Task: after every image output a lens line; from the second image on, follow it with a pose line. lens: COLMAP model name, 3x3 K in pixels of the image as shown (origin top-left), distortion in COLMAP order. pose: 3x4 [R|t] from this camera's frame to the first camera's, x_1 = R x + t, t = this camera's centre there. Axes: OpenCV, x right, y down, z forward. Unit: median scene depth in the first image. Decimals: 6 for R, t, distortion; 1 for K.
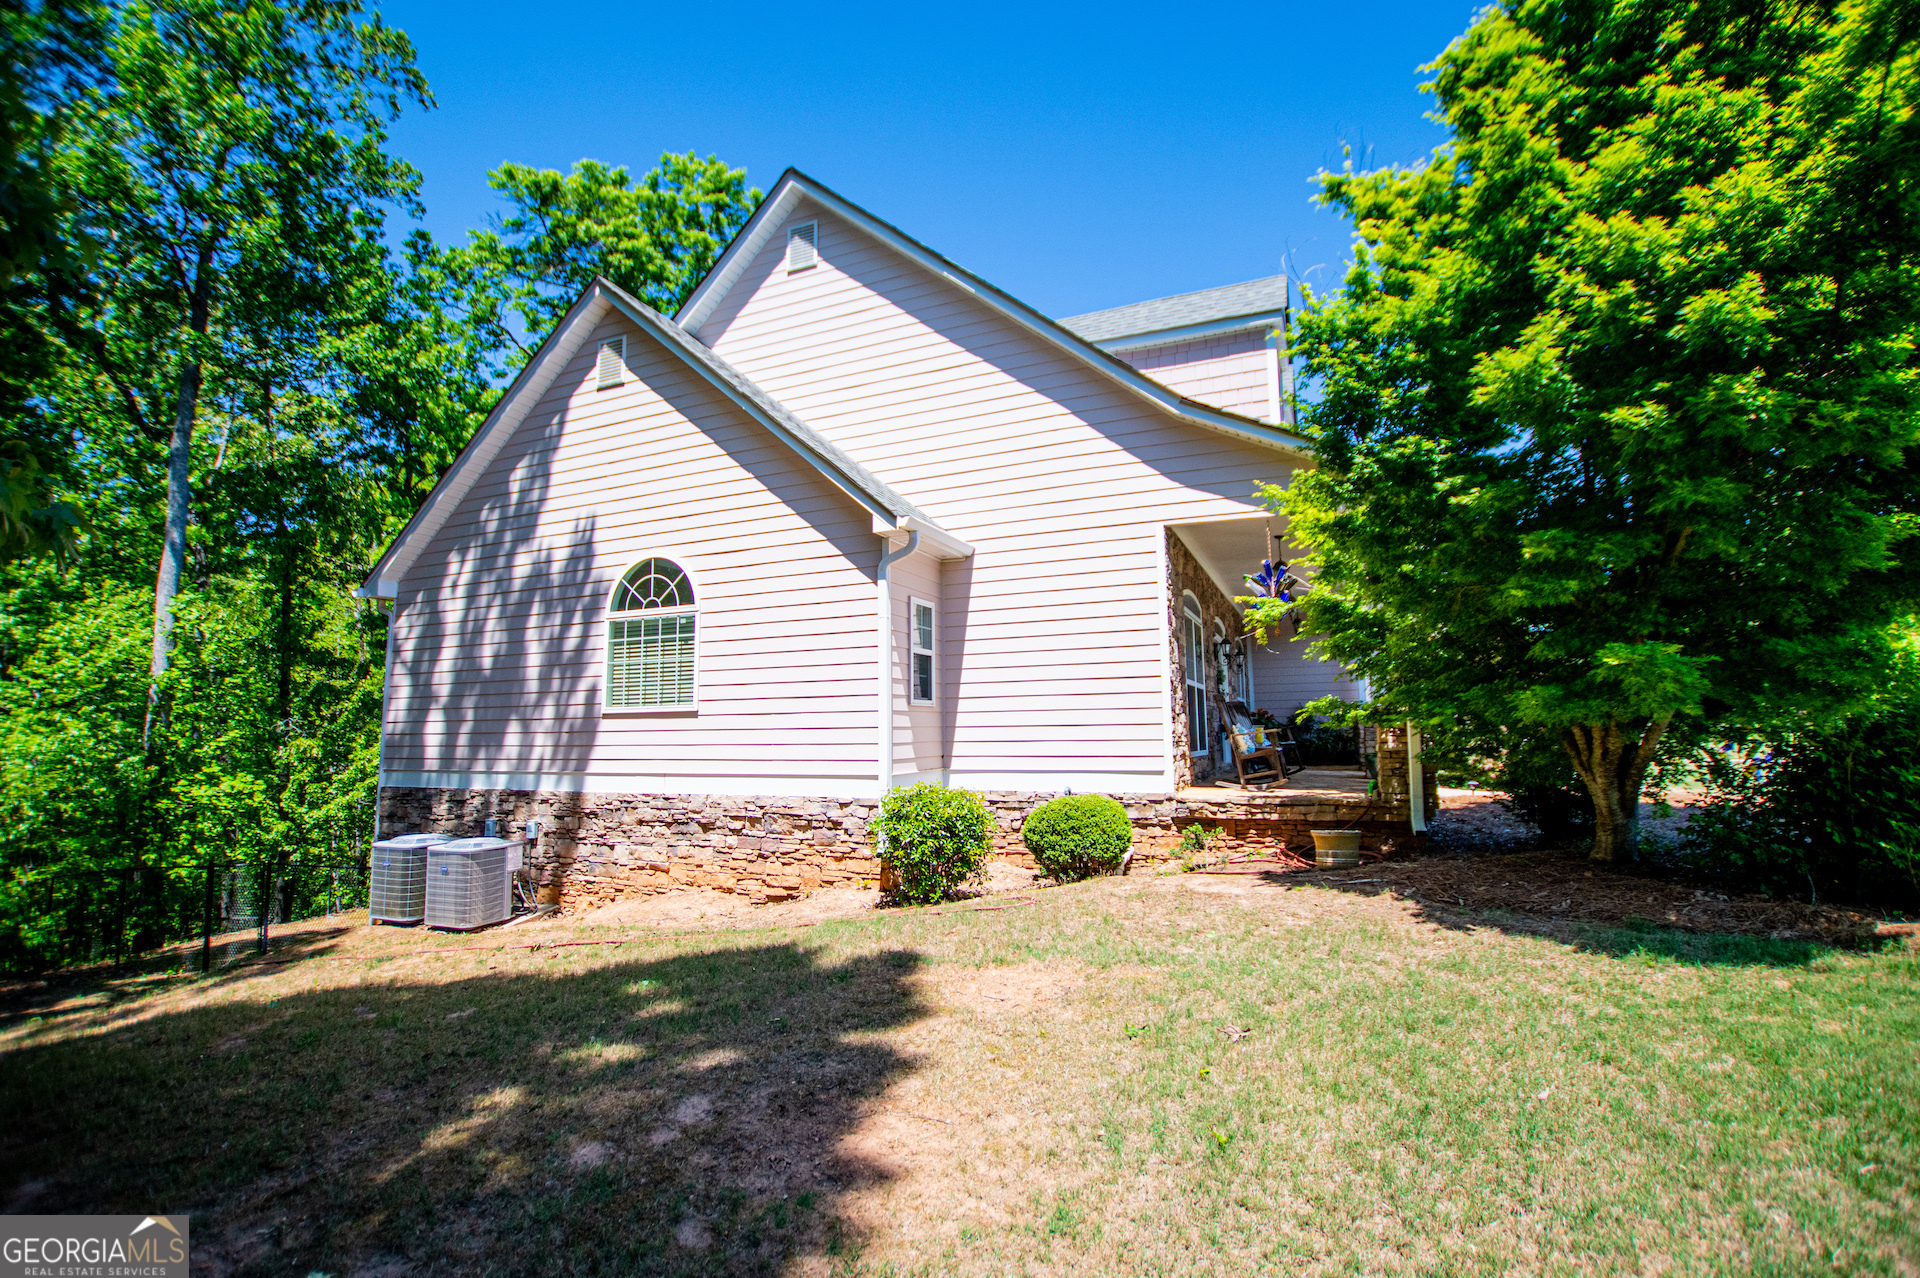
lens RADIAL K [[833.5, 0, 983.0], [0, 833.5, 642.2], [0, 0, 1]] dist [-0.027820, 0.002804]
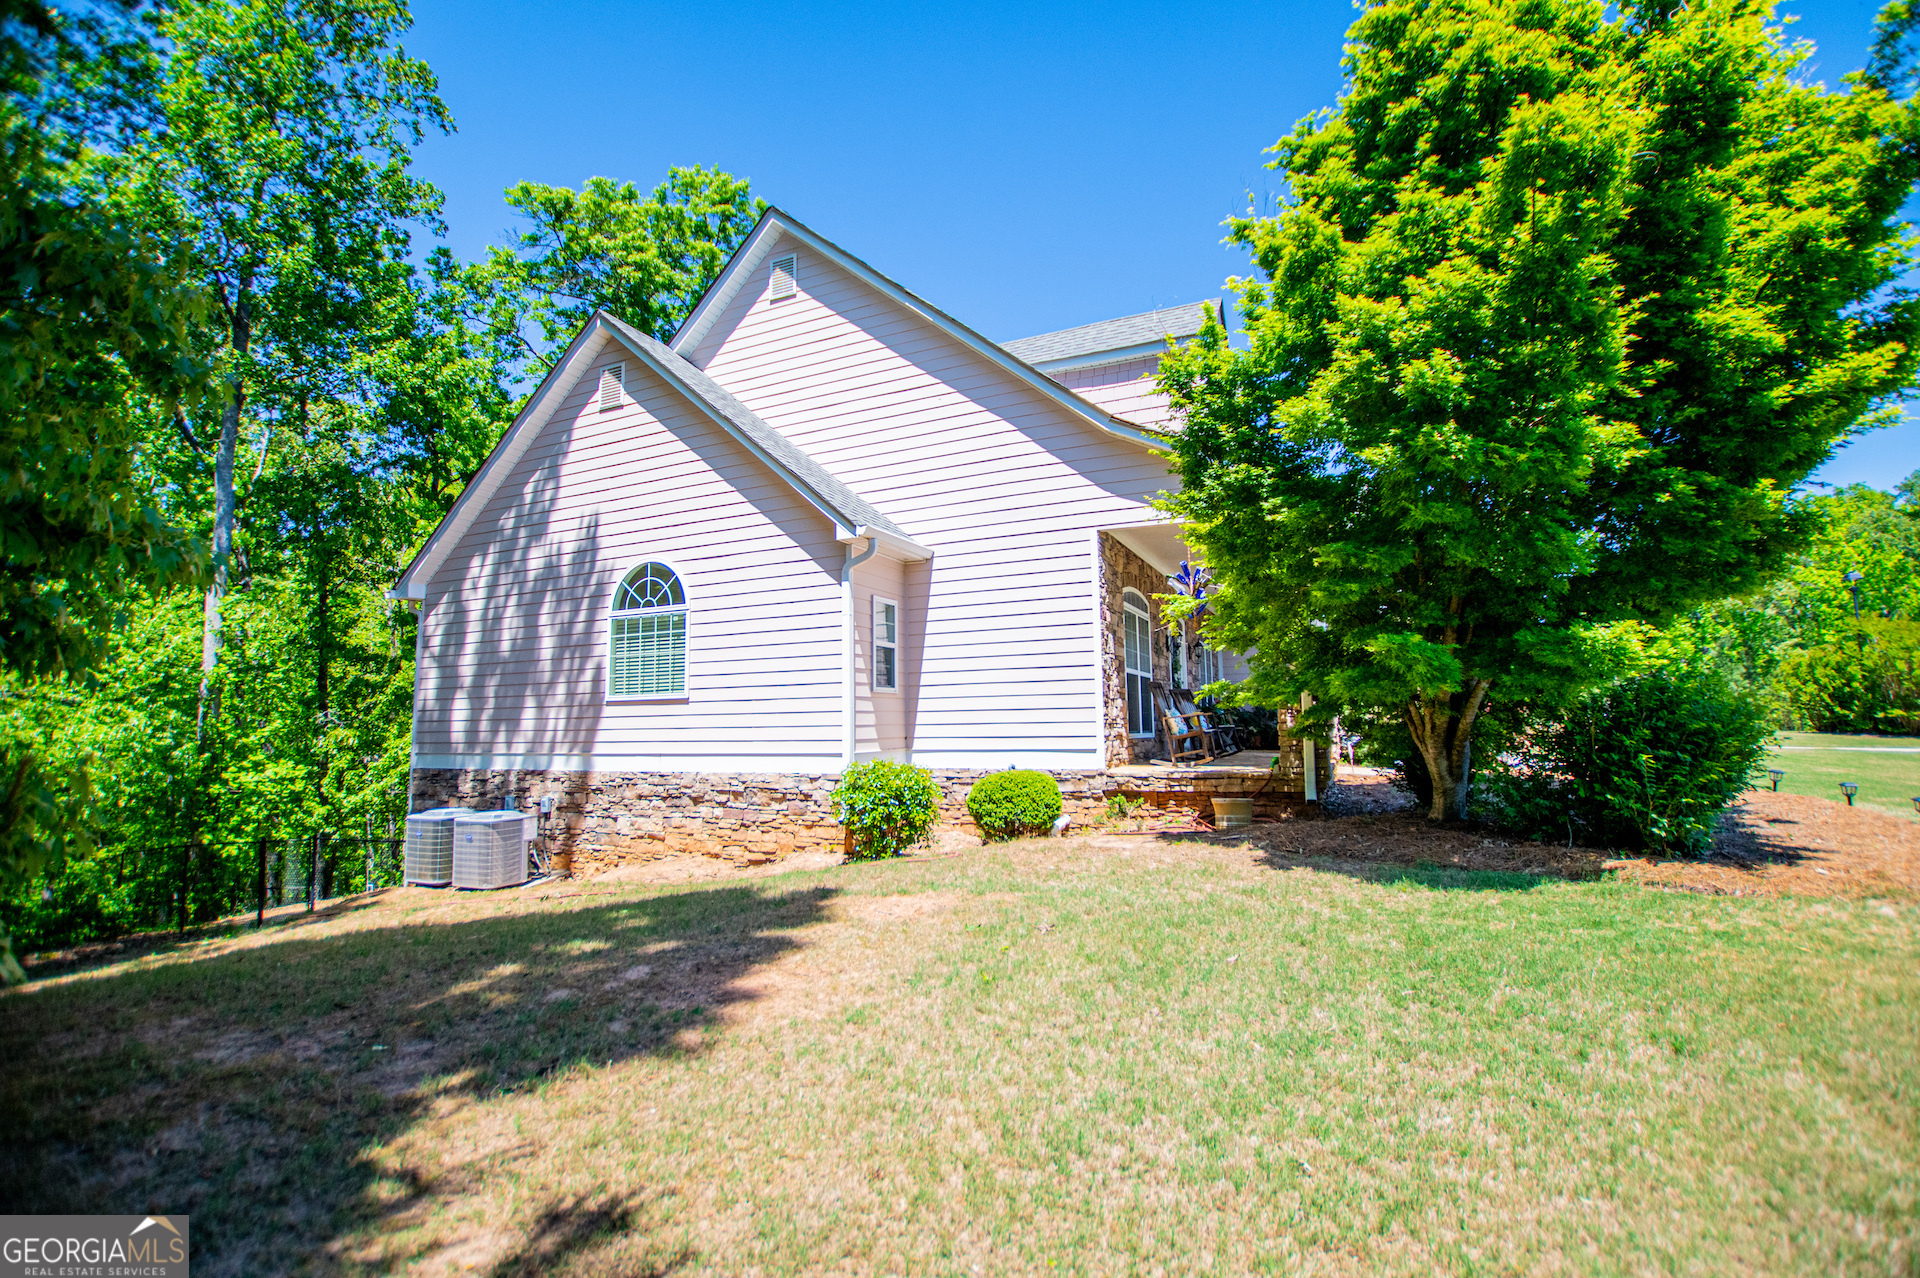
lens RADIAL K [[833.5, 0, 983.0], [0, 833.5, 642.2], [0, 0, 1]] dist [-0.027820, 0.002804]
pose [[0.999689, -0.005395, -0.024338, 0.077336], [0.005592, 0.999952, 0.008022, 0.000067], [0.024294, -0.008155, 0.999672, -0.108398]]
